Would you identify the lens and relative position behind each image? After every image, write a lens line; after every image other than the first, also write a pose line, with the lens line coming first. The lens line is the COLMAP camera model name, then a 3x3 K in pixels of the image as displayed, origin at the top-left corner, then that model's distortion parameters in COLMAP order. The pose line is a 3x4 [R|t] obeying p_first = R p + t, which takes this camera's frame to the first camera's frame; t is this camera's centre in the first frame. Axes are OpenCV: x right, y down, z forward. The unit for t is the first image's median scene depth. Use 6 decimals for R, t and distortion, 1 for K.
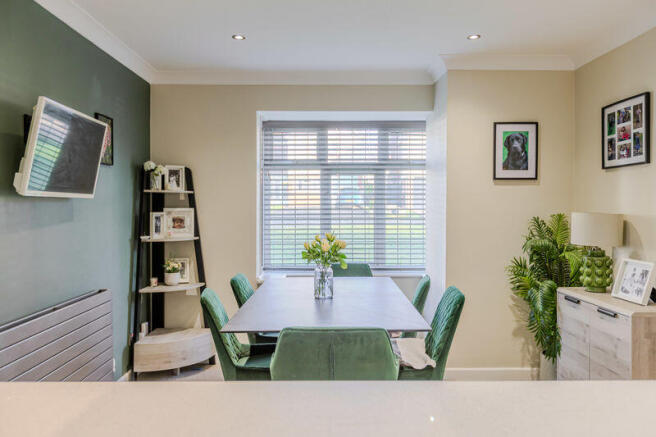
lens RADIAL K [[503.7, 0, 328.0], [0, 503.7, 213.9], [0, 0, 1]] dist [0.001554, -0.000632]
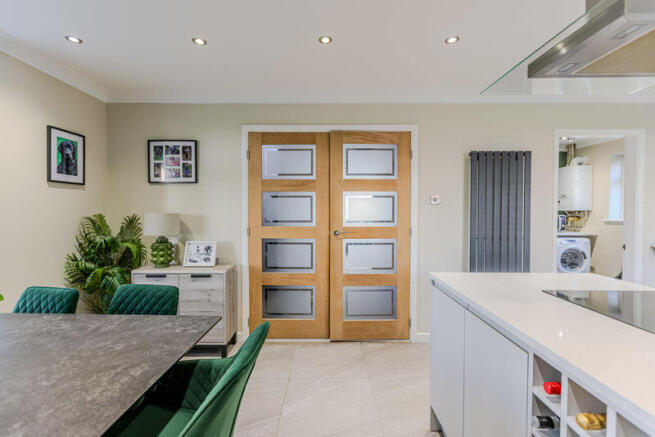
lens RADIAL K [[294.2, 0, 324.1], [0, 294.2, 215.4], [0, 0, 1]] dist [0.000714, -0.000043]
pose [[0.016240, -0.018424, 0.999698, -0.259928], [0.008883, 0.999793, 0.018282, -0.005571], [-0.999829, 0.008583, 0.016400, 0.432675]]
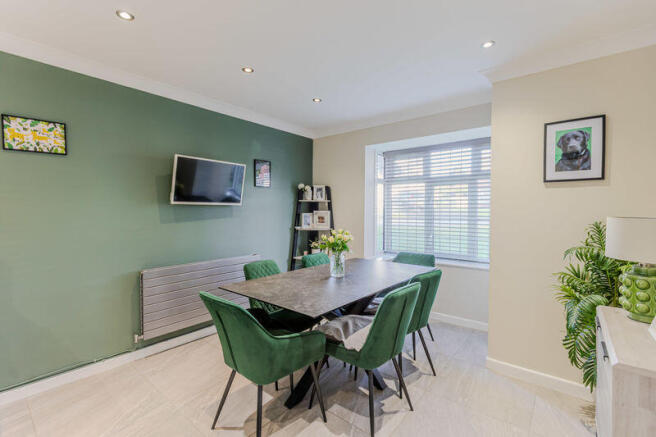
lens RADIAL K [[294.7, 0, 324.6], [0, 294.7, 215.4], [0, 0, 1]] dist [0.000714, -0.000043]
pose [[0.765032, 0.012595, -0.643869, 0.373229], [-0.009615, 0.999921, 0.008136, -0.004413], [0.643920, -0.000033, 0.765092, 0.285770]]
